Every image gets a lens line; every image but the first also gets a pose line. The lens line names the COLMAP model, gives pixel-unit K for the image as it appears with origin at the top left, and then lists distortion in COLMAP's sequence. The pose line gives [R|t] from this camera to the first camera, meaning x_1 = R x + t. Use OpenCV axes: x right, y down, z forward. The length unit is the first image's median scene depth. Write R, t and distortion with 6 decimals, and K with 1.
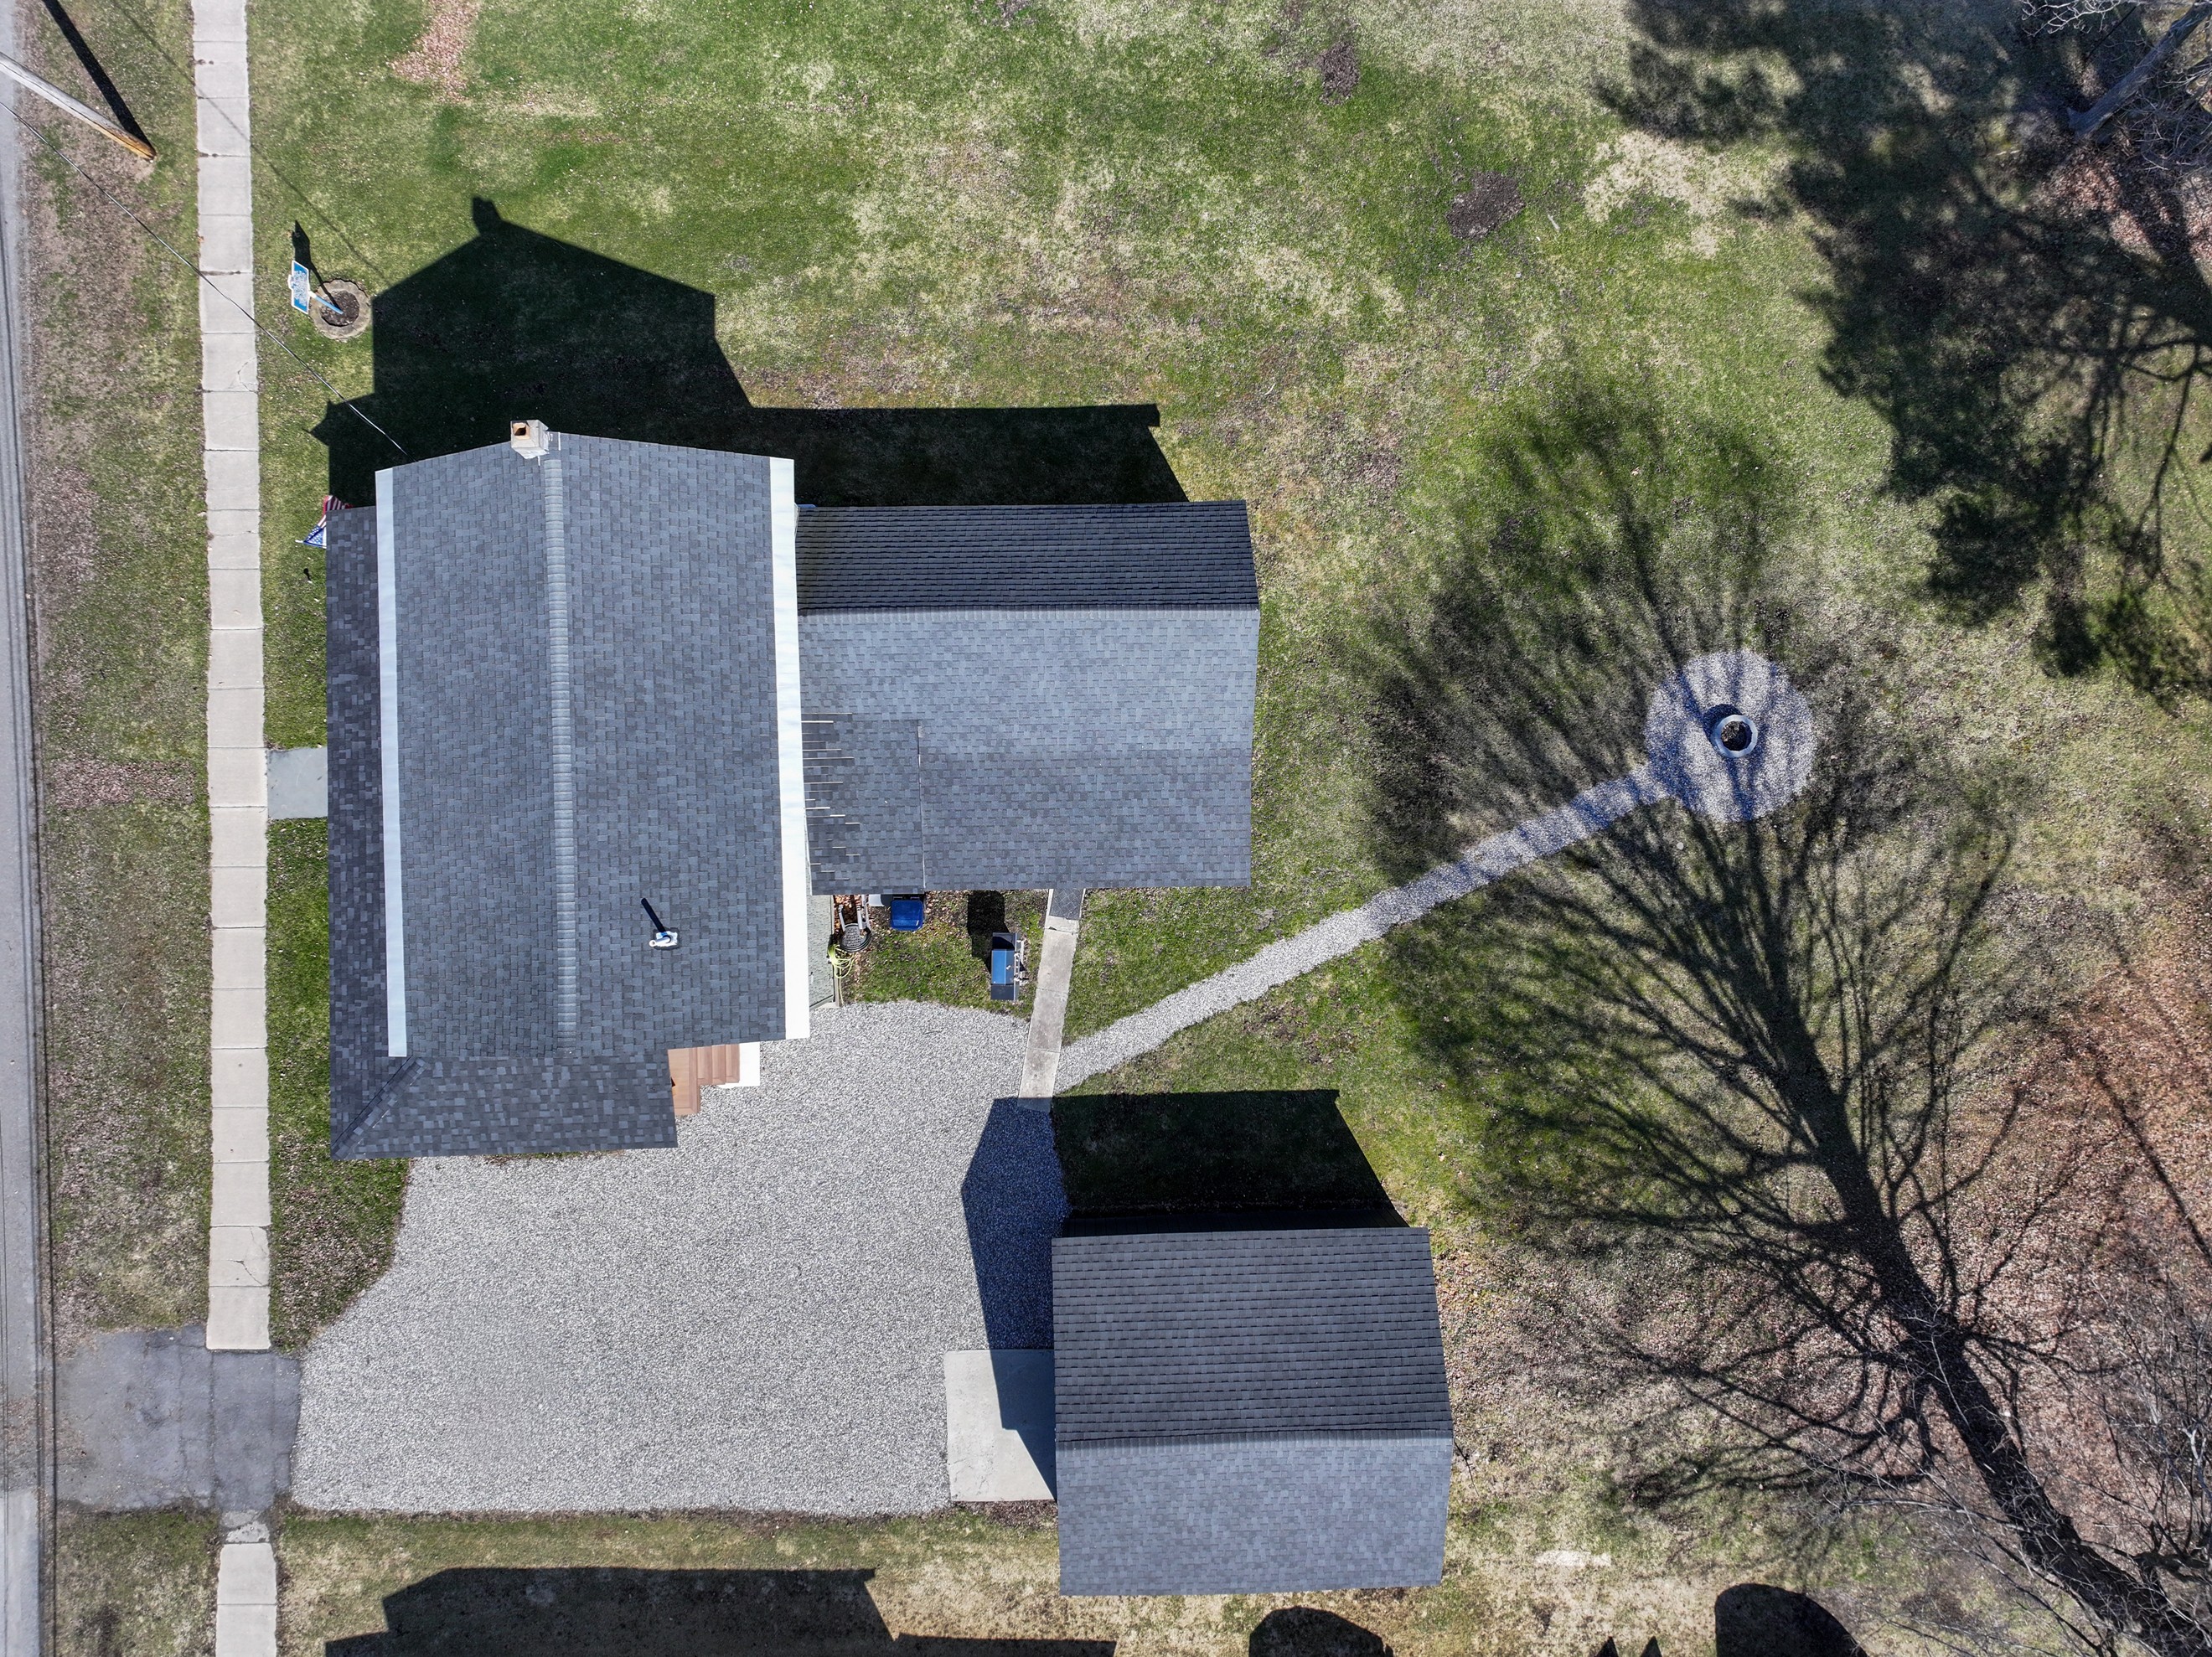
lens RADIAL K [[1543.5, 0, 1112.9], [0, 1543.5, 821.3], [0, 0, 1]] dist [-0.004202, 0.019059]
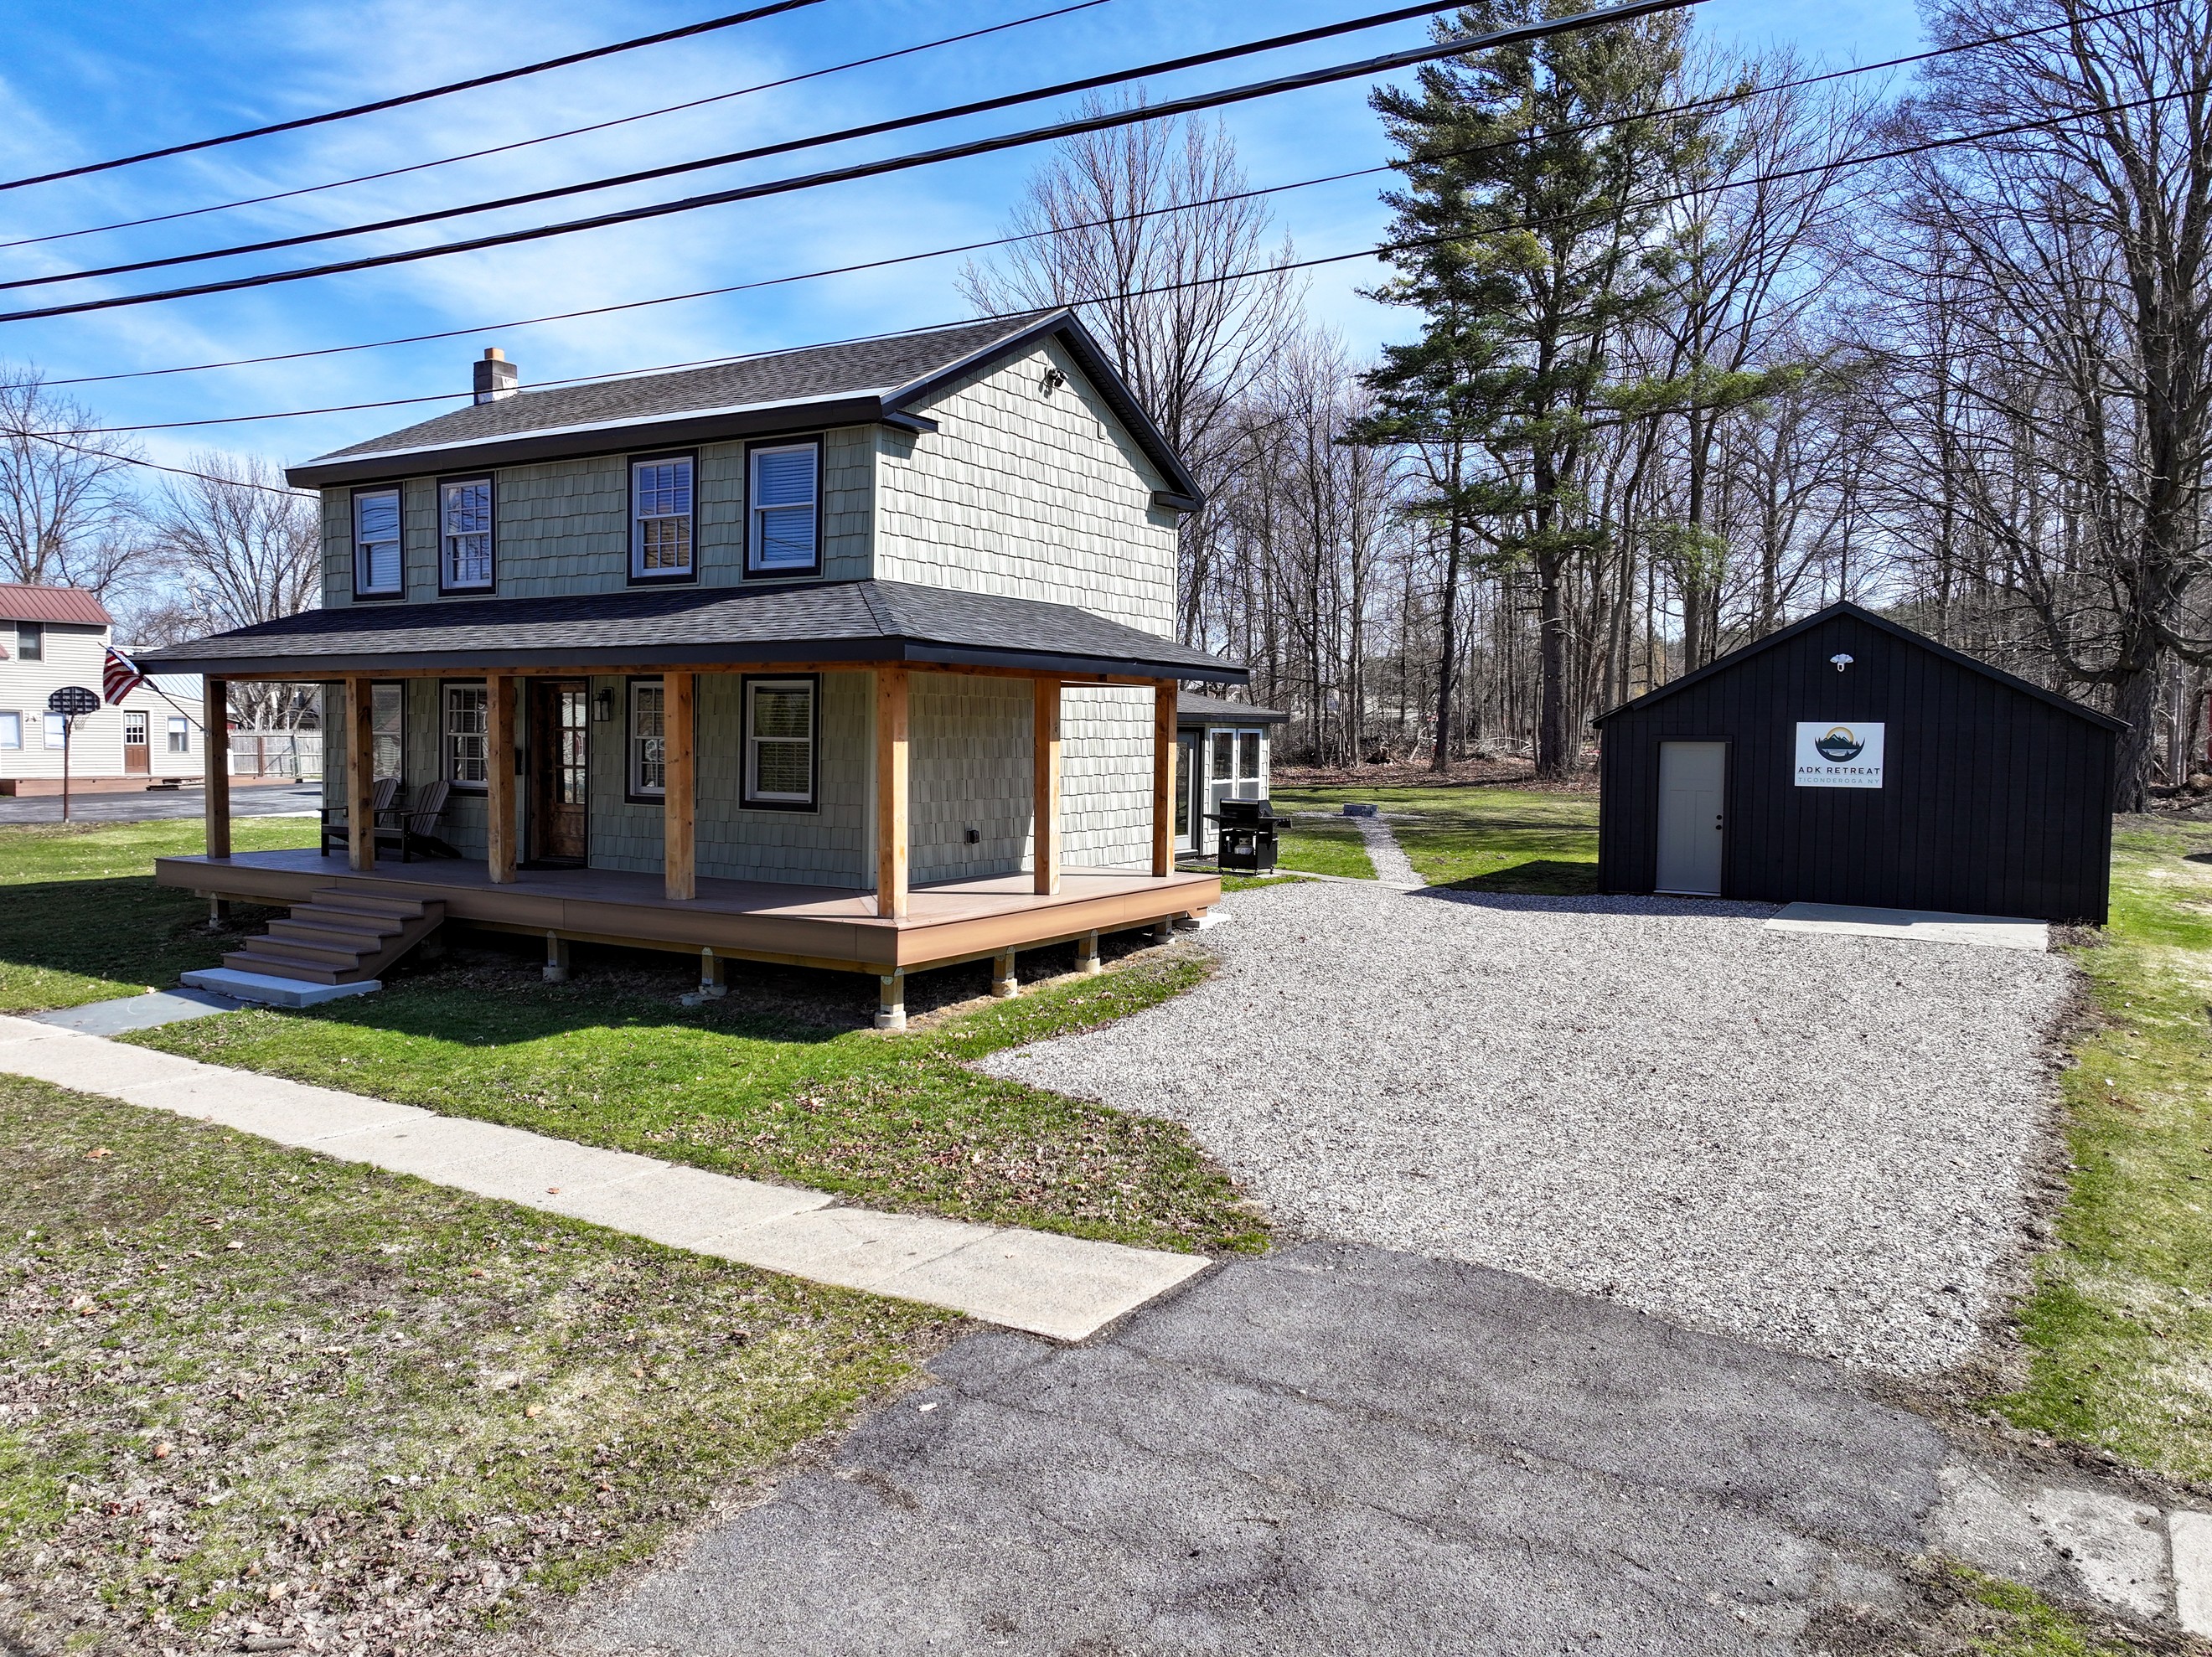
lens RADIAL K [[1553.4, 0, 1112.5], [0, 1553.4, 823.8], [0, 0, 1]] dist [0.006224, 0.002031]
pose [[0.543039, -0.059821, 0.837574, -0.751342], [0.839145, 0.075168, -0.538689, 0.451838], [-0.030734, 0.995375, 0.091018, 0.902067]]
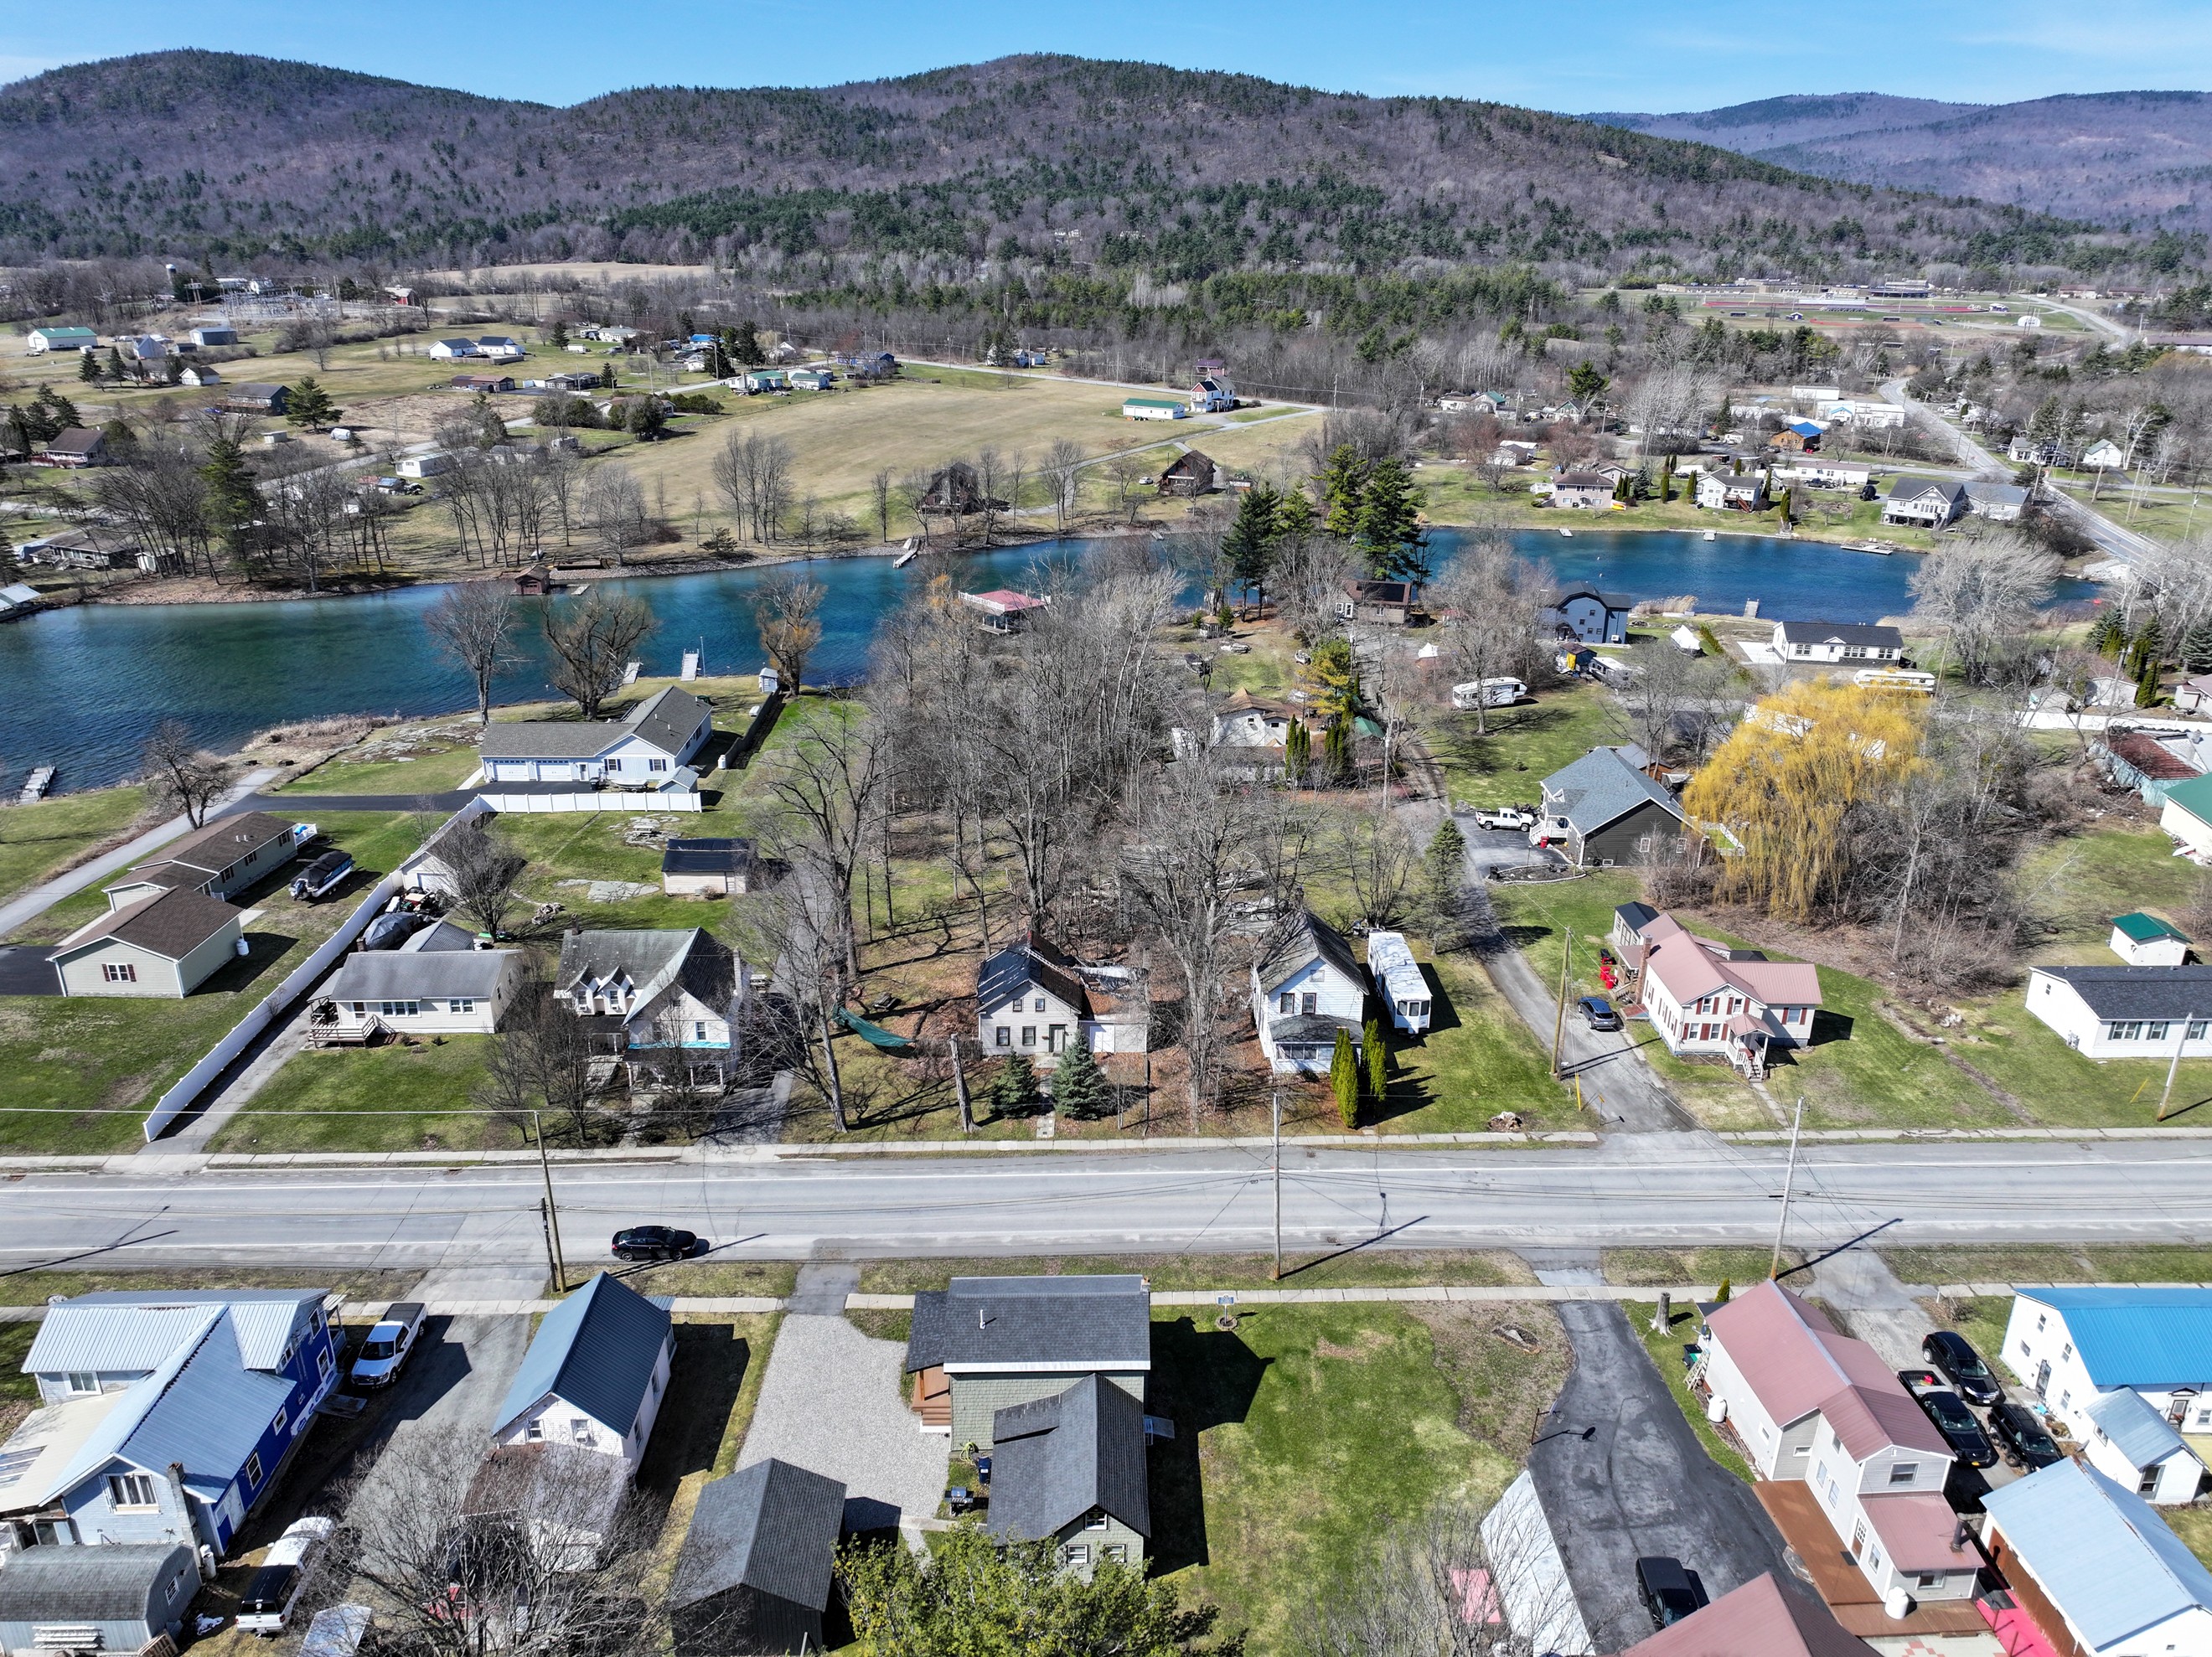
lens RADIAL K [[1543.5, 0, 1112.9], [0, 1543.5, 821.3], [0, 0, 1]] dist [-0.004202, 0.019059]
pose [[0.001878, 0.341552, -0.939861, 1.737609], [-0.999803, 0.019200, 0.004980, -0.166577], [0.019746, 0.939667, 0.341521, -0.744675]]
